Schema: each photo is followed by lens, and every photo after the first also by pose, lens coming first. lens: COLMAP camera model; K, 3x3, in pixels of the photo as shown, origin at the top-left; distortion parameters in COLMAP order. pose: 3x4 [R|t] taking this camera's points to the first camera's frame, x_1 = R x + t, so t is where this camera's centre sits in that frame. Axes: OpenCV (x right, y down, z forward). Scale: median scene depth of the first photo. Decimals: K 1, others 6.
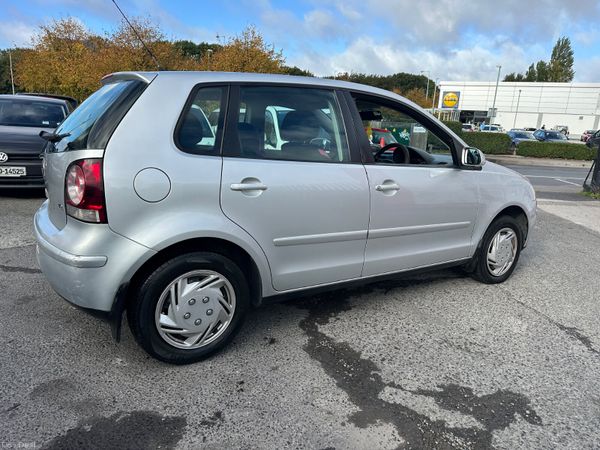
lens RADIAL K [[425.1, 0, 302.6], [0, 425.1, 227.0], [0, 0, 1]] dist [0.043260, -0.052878]
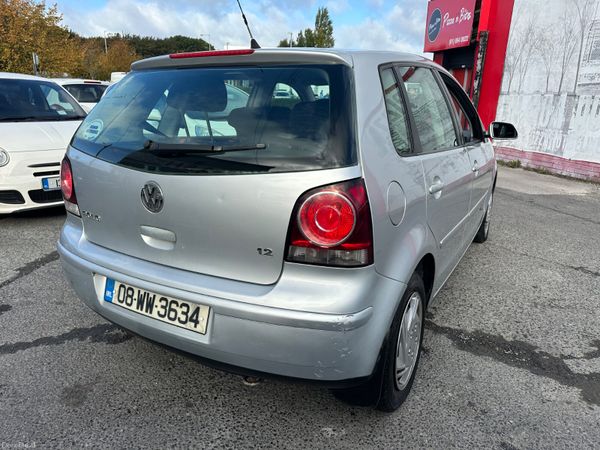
lens RADIAL K [[429.4, 0, 298.7], [0, 429.4, 228.6], [0, 0, 1]] dist [0.041019, -0.043552]
pose [[0.883721, -0.167722, 0.436929, -0.644291], [0.134945, 0.985246, 0.105266, -0.118653], [-0.448138, -0.034064, 0.893315, 0.286767]]
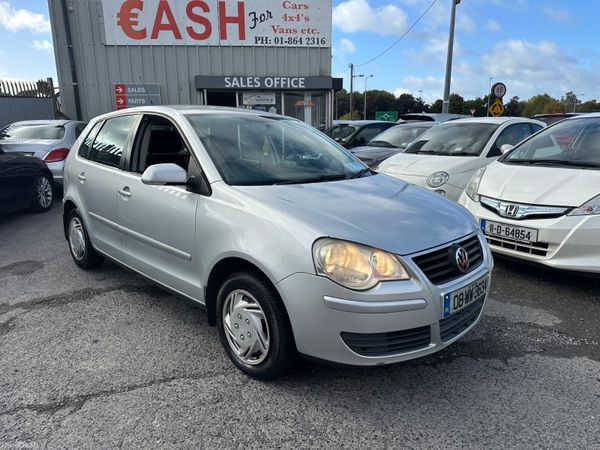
lens RADIAL K [[425.1, 0, 300.8], [0, 425.1, 225.0], [0, 0, 1]] dist [0.043260, -0.052878]
pose [[0.215077, 0.167691, -0.962092, 1.492664], [-0.220274, 0.968091, 0.119494, -0.262035], [0.951431, 0.186223, 0.245152, 1.221252]]
